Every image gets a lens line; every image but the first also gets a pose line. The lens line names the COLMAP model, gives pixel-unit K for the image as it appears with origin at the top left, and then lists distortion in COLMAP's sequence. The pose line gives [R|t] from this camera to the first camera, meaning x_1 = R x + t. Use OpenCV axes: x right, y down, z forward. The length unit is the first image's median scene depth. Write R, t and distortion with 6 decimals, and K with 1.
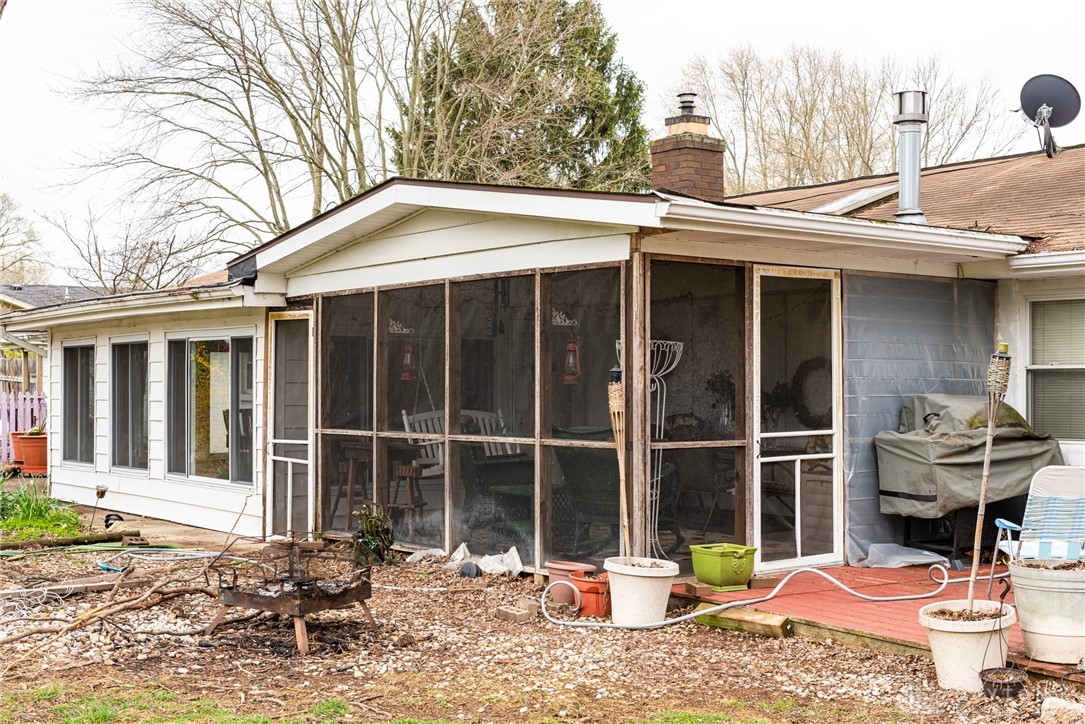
lens RADIAL K [[1422.7, 0, 543.9], [0, 1422.7, 361.2], [0, 0, 1]] dist [0.011371, 0.000000]
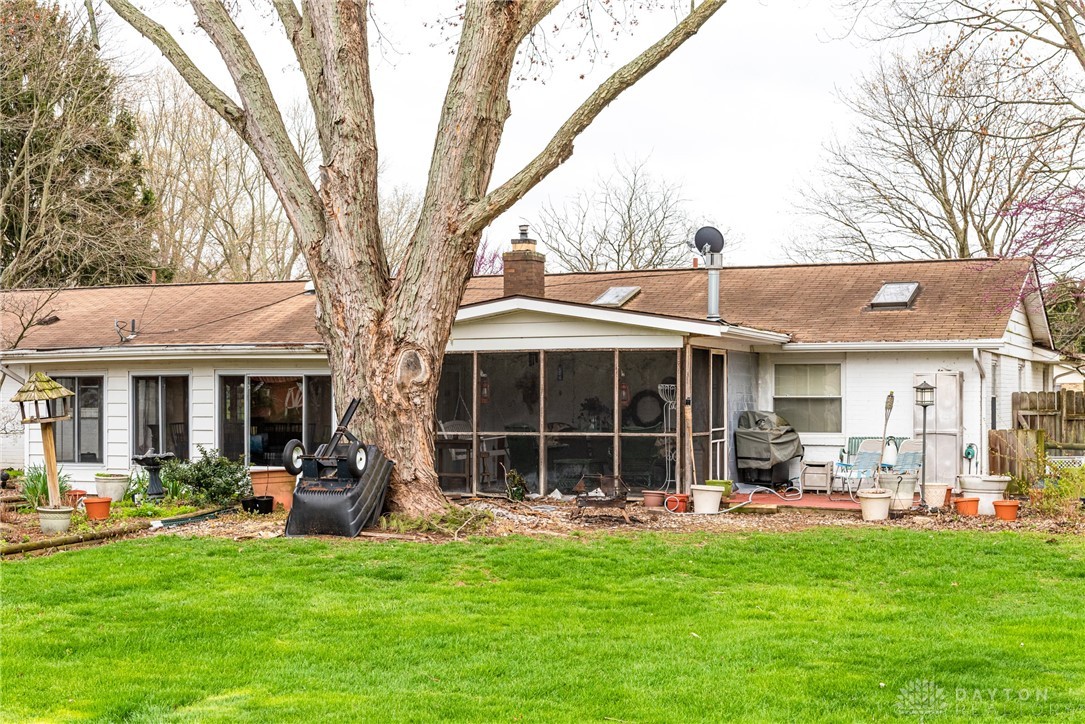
lens RADIAL K [[1504.7, 0, 542.0], [0, 1504.7, 359.9], [0, 0, 1]] dist [-0.020183, 0.000000]
pose [[0.878104, 0.012974, 0.478294, -1.052041], [-0.008089, 0.999892, -0.012272, -0.020516], [-0.478401, 0.006907, 0.878114, -0.772461]]
